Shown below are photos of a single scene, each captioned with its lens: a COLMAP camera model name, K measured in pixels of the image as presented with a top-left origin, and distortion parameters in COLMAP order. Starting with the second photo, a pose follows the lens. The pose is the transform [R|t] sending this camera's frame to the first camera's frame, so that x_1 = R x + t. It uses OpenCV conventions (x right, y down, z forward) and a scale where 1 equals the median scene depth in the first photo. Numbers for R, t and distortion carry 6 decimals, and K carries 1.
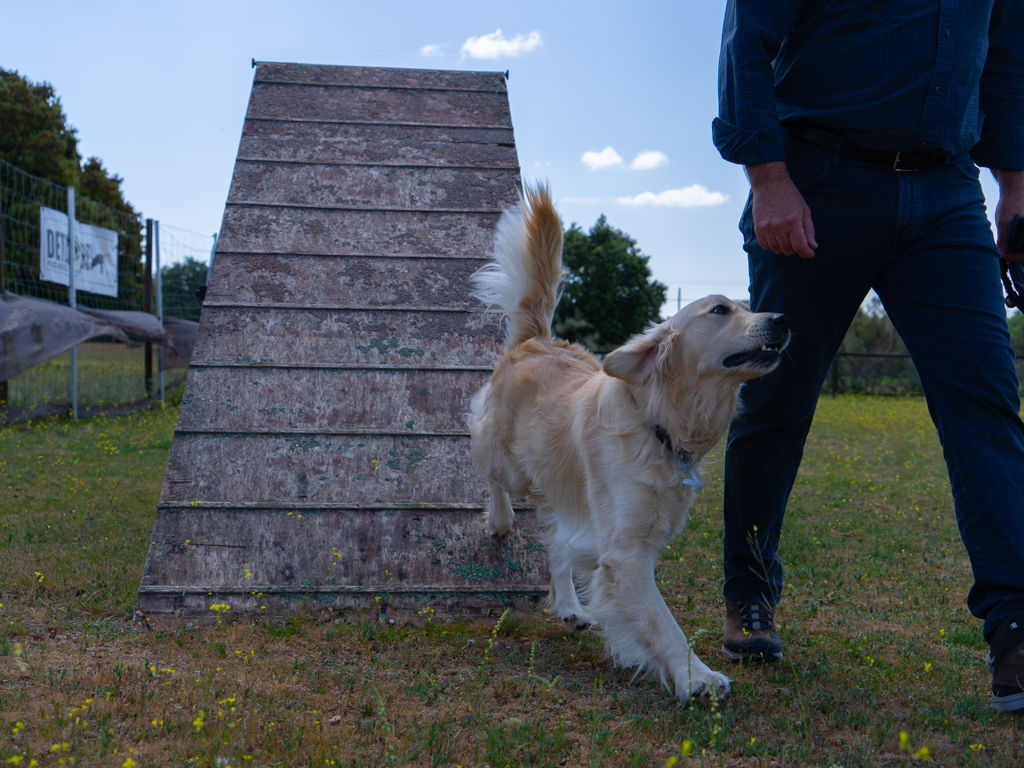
lens RADIAL K [[1267.3, 0, 508.9], [0, 1267.3, 382.3], [0, 0, 1]] dist [-0.049720, 0.000000]
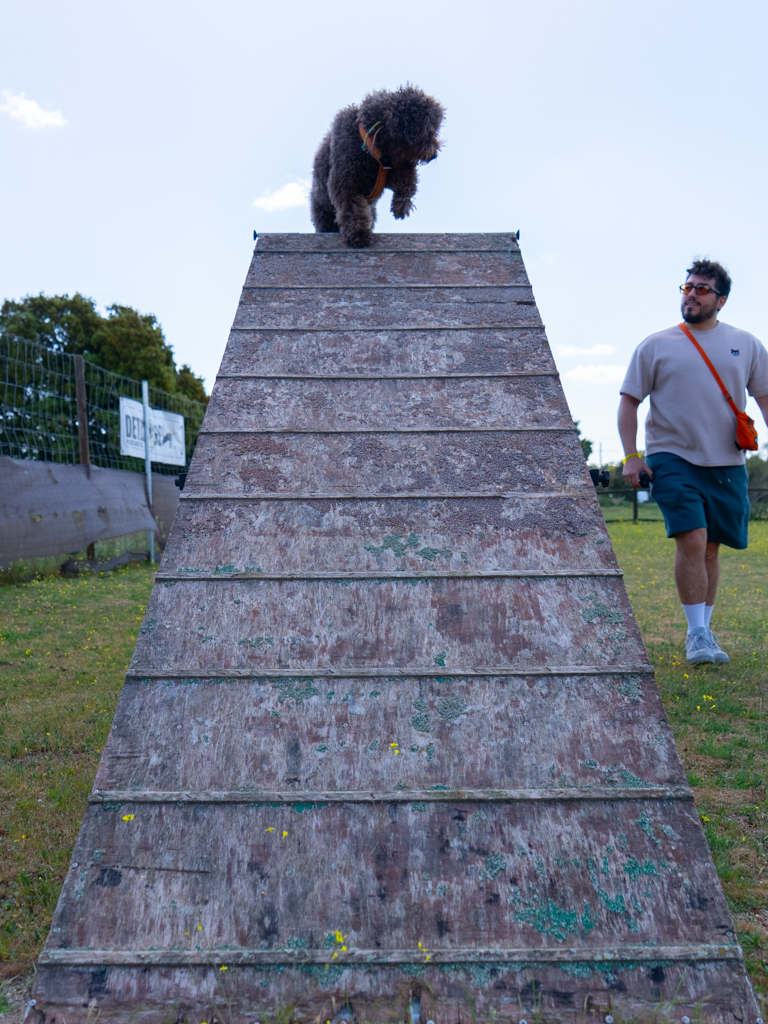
lens RADIAL K [[865.8, 0, 387.5], [0, 865.8, 511.2], [0, 0, 1]] dist [0.014982, 0.007101]
pose [[0.994582, -0.024014, -0.101146, -0.054275], [0.023972, 0.999711, -0.001635, -0.051834], [0.101156, -0.000798, 0.994870, 0.484685]]
